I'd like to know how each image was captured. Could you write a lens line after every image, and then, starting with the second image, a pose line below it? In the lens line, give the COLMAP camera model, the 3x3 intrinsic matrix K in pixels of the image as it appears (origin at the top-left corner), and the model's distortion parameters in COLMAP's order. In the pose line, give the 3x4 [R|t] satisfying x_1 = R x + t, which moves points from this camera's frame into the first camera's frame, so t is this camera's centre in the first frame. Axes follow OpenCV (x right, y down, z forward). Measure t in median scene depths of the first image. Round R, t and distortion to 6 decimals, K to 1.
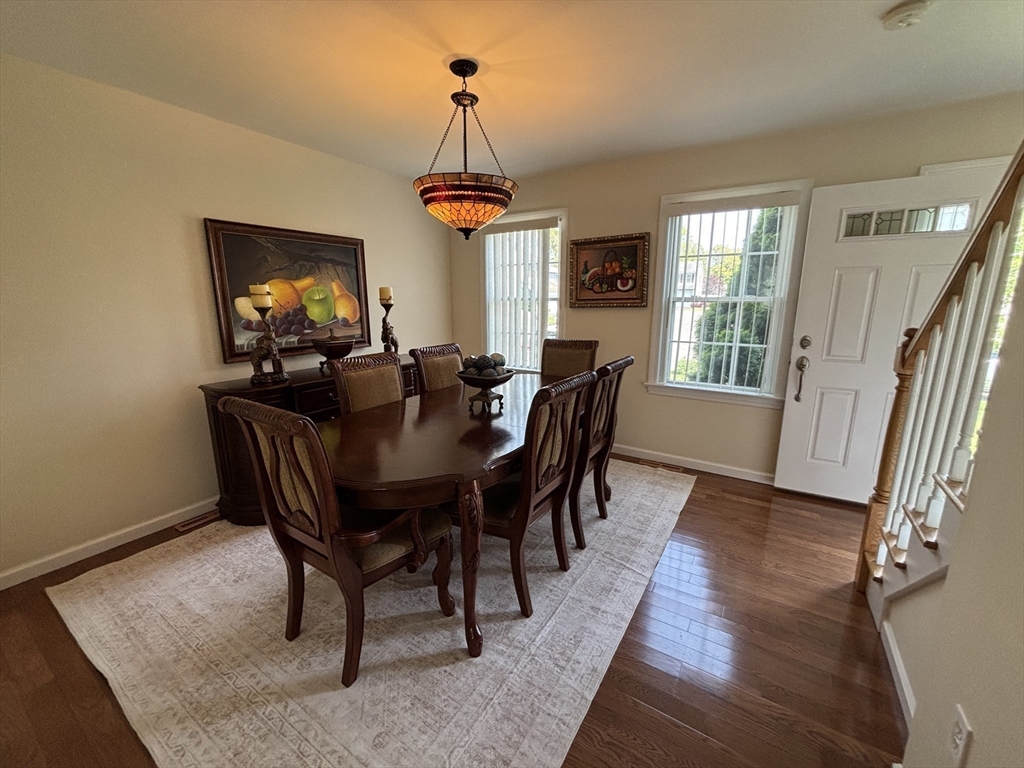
lens RADIAL K [[417.6, 0, 514.7], [0, 417.6, 382.7], [0, 0, 1]] dist [-0.001176, 0.000197]
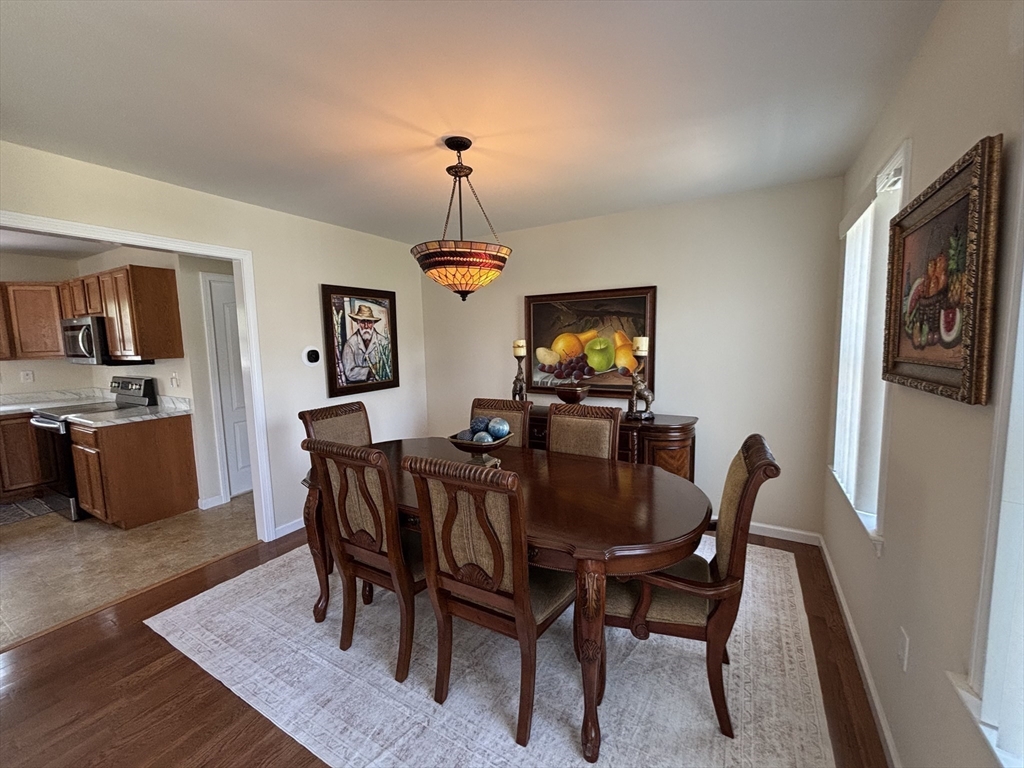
lens RADIAL K [[414.0, 0, 508.9], [0, 414.0, 382.9], [0, 0, 1]] dist [0.001968, 0.000051]
pose [[0.033376, 0.107124, -0.993685, 0.636165], [-0.180693, 0.978502, 0.099418, -0.185903], [0.982973, 0.176234, 0.052015, 0.756596]]
